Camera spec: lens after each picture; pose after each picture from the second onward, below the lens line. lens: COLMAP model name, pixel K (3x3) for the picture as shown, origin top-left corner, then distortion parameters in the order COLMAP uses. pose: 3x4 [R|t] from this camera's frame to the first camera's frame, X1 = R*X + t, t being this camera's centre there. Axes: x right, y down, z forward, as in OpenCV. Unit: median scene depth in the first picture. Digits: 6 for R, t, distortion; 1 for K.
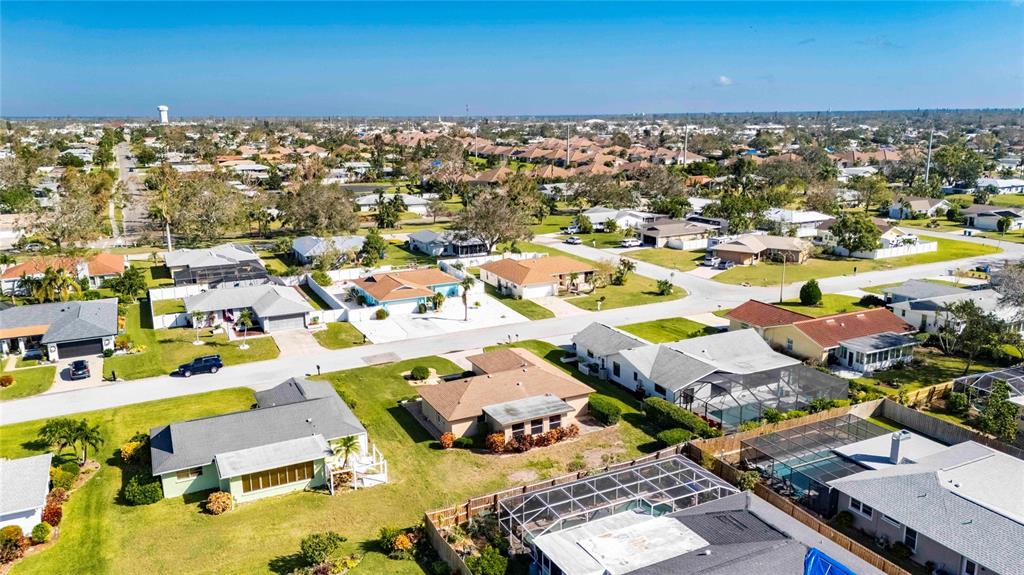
lens RADIAL K [[757.8, 0, 517.7], [0, 757.8, 288.8], [0, 0, 1]] dist [0.098645, -0.115620]
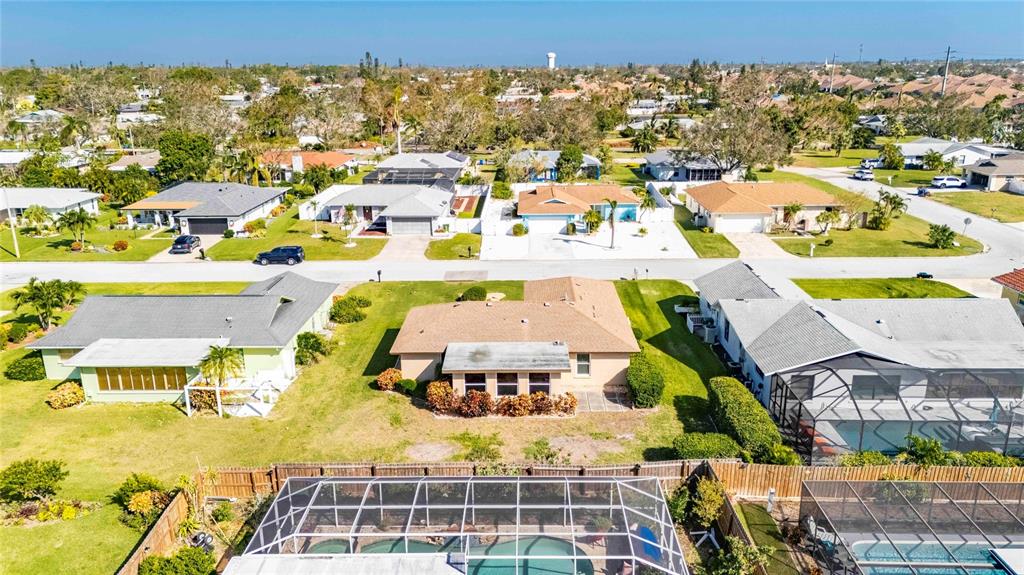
lens RADIAL K [[757.8, 0, 517.7], [0, 757.8, 288.8], [0, 0, 1]] dist [0.098645, -0.115620]
pose [[0.884089, 0.131716, -0.448372, 0.235551], [-0.104622, 0.990890, 0.084797, 0.033012], [0.455456, -0.028059, 0.889816, 0.320876]]
